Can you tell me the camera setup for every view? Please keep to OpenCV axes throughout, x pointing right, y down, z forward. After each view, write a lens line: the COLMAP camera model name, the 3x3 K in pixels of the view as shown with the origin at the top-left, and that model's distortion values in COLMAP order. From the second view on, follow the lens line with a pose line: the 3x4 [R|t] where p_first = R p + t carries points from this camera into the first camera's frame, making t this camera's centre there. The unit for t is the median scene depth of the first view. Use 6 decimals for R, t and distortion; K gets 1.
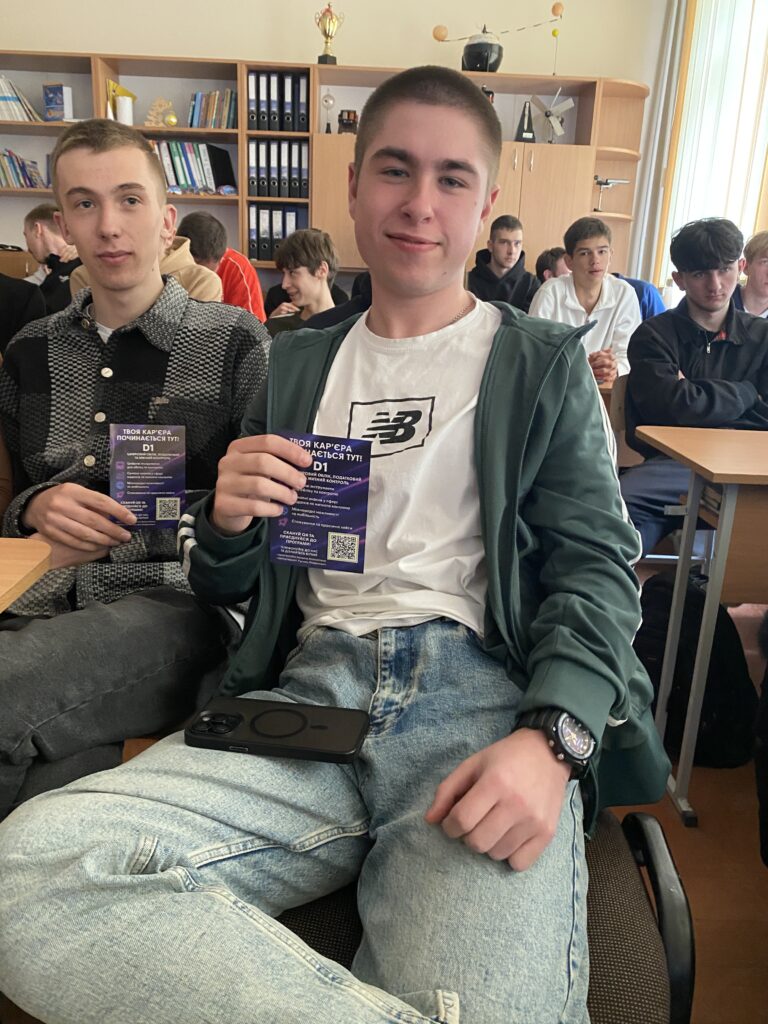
lens RADIAL K [[779.1, 0, 390.4], [0, 779.1, 511.2], [0, 0, 1]] dist [0.003891, -0.004412]
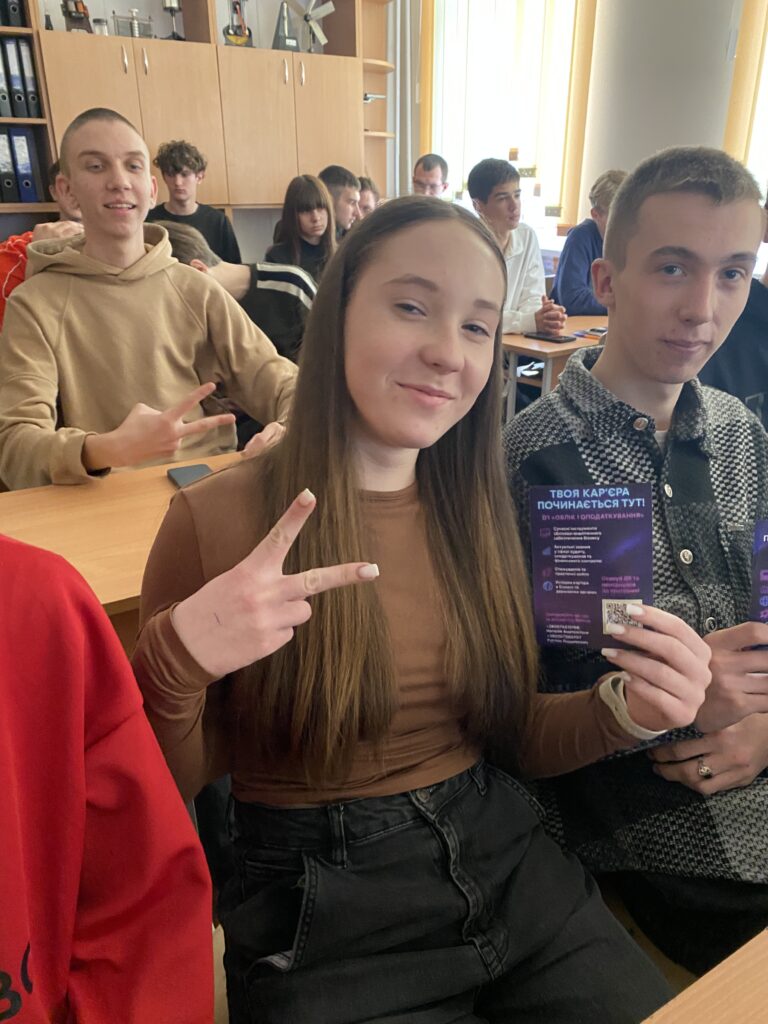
lens RADIAL K [[779.1, 0, 390.4], [0, 779.1, 511.2], [0, 0, 1]] dist [0.003891, -0.004412]
pose [[0.865559, -0.226864, 0.446475, -0.242389], [0.171425, 0.971870, 0.161497, -0.088581], [-0.470554, -0.063248, 0.880102, 0.133905]]
